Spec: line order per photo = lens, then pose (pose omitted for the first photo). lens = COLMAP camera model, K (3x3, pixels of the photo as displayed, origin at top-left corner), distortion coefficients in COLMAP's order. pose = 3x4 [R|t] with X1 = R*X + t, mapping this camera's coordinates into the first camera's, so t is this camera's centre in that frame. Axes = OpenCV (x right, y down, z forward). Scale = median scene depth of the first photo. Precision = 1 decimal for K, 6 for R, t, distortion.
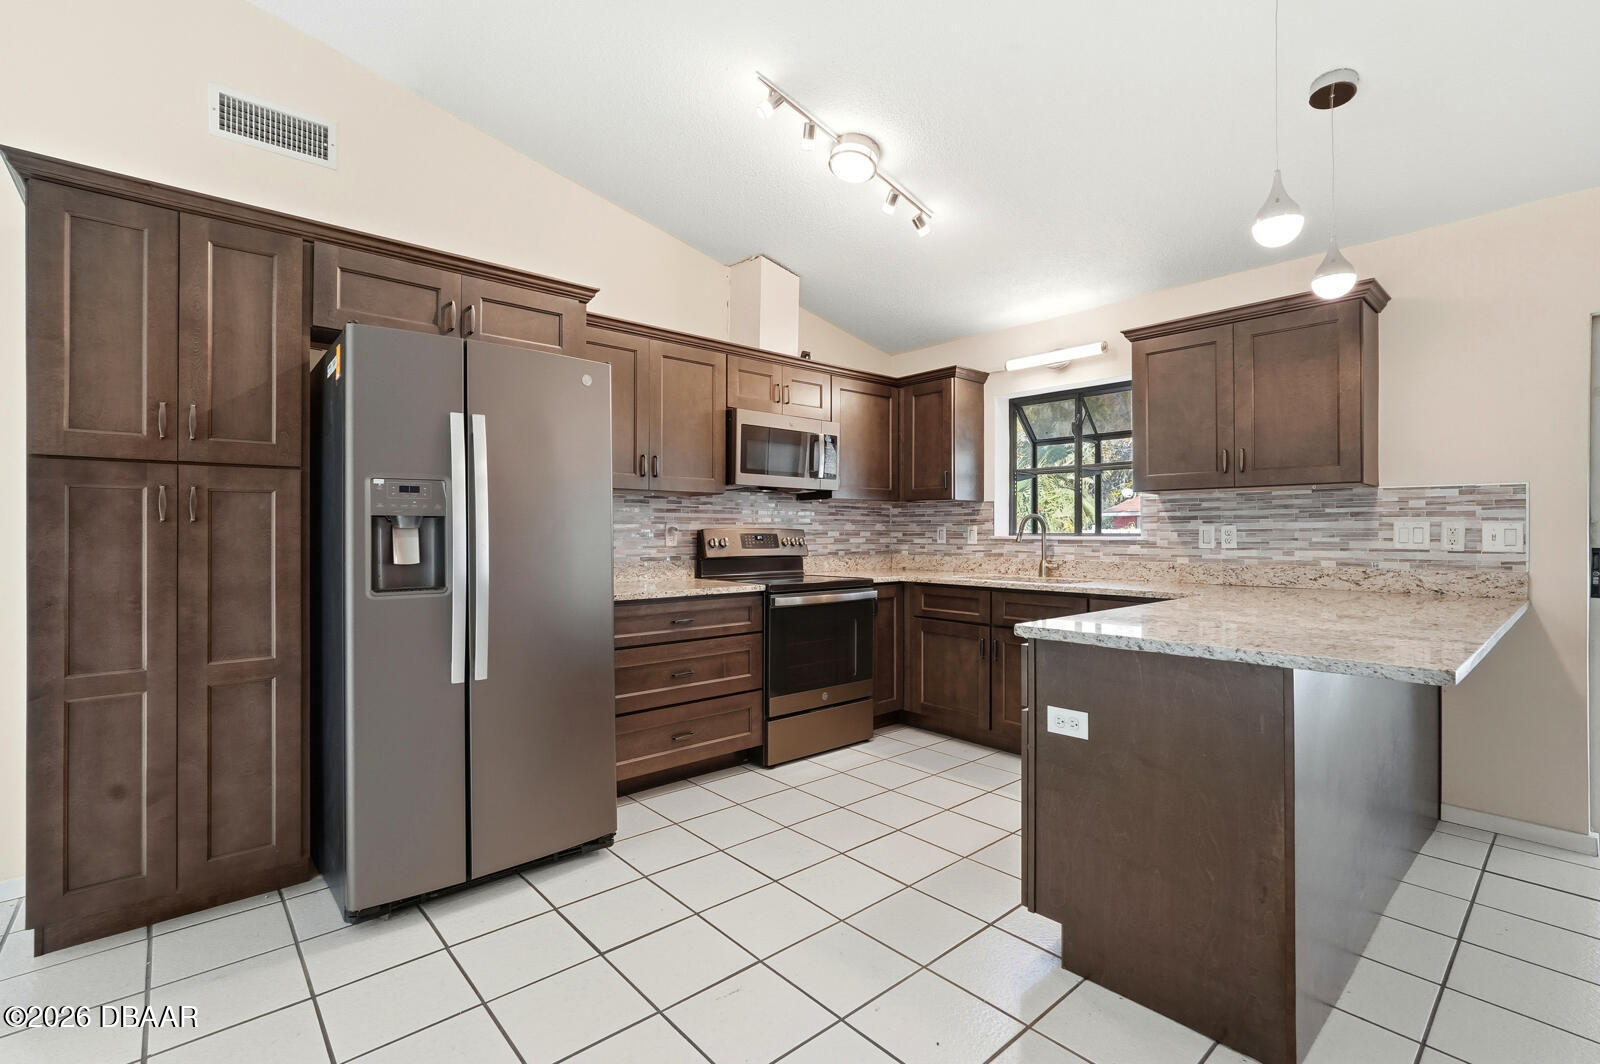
lens RADIAL K [[711.0, 0, 800.0], [0, 711.0, 532.0], [0, 0, 1]] dist [-0.017470, 0.011732]
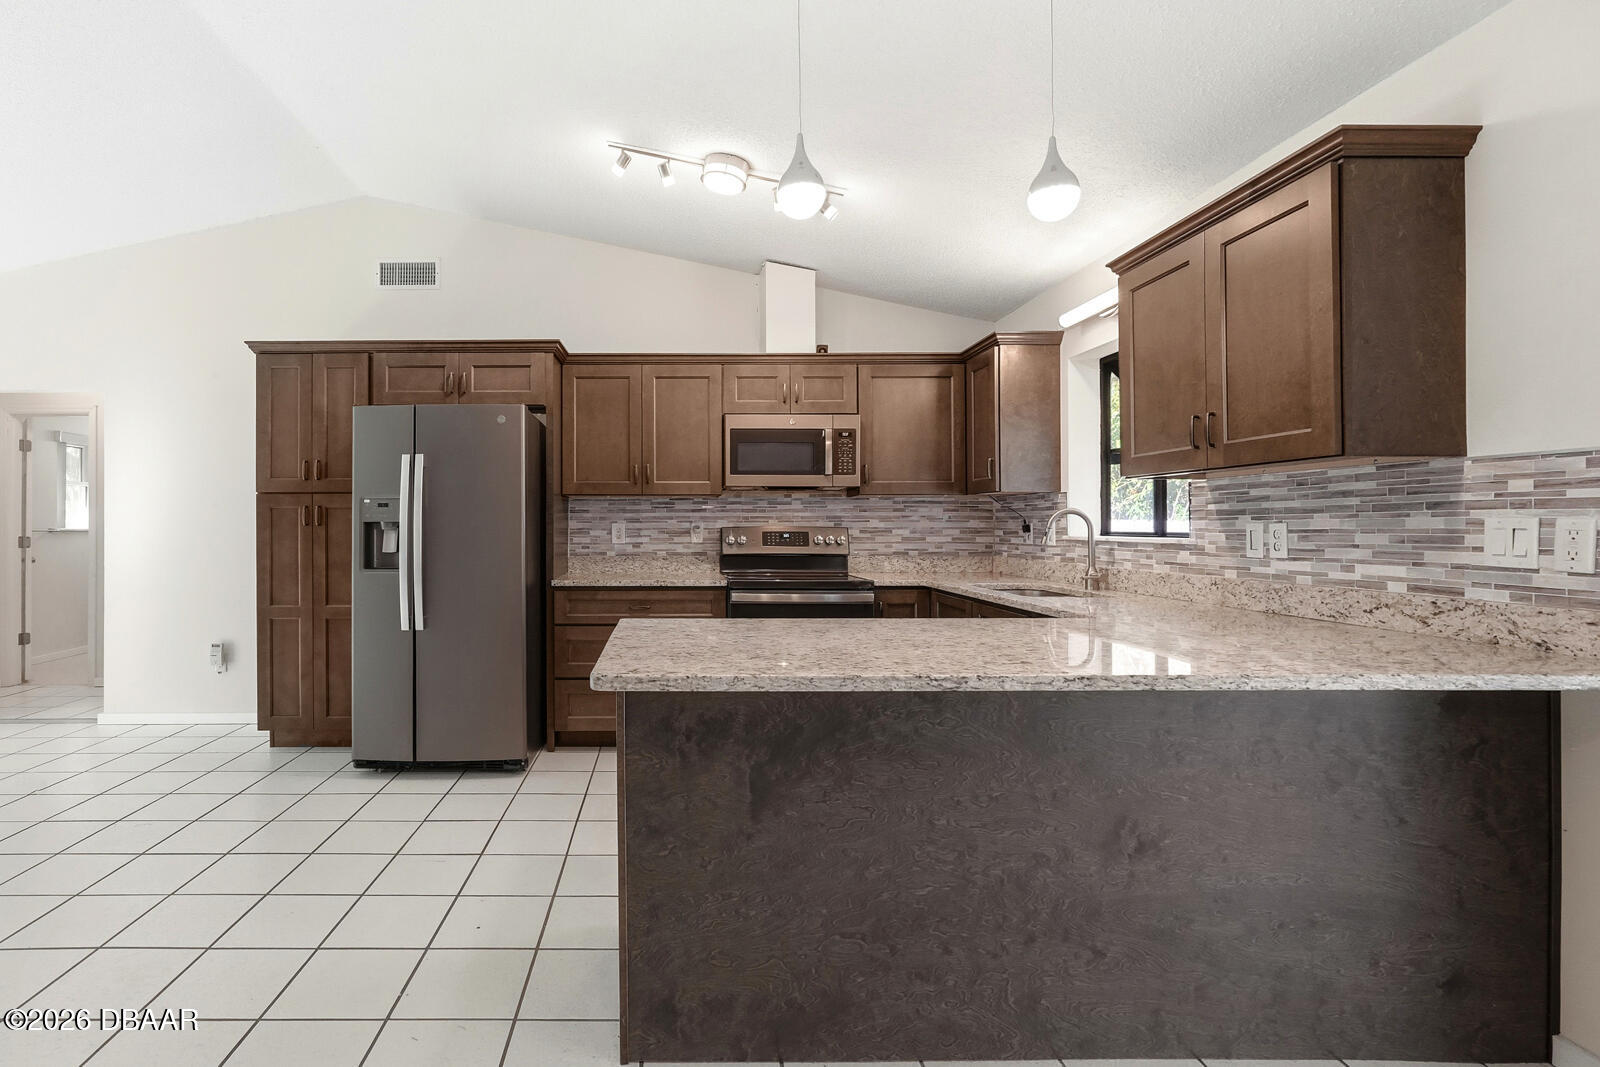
lens RADIAL K [[766.9, 0, 666.5], [0, 766.9, 527.6], [0, 0, 1]] dist [-0.000476, 0.000500]
pose [[0.745630, 0.000716, -0.666360, 0.652374], [0.001324, 0.999996, 0.002557, -0.007856], [0.666359, -0.002789, 0.745626, 0.084827]]
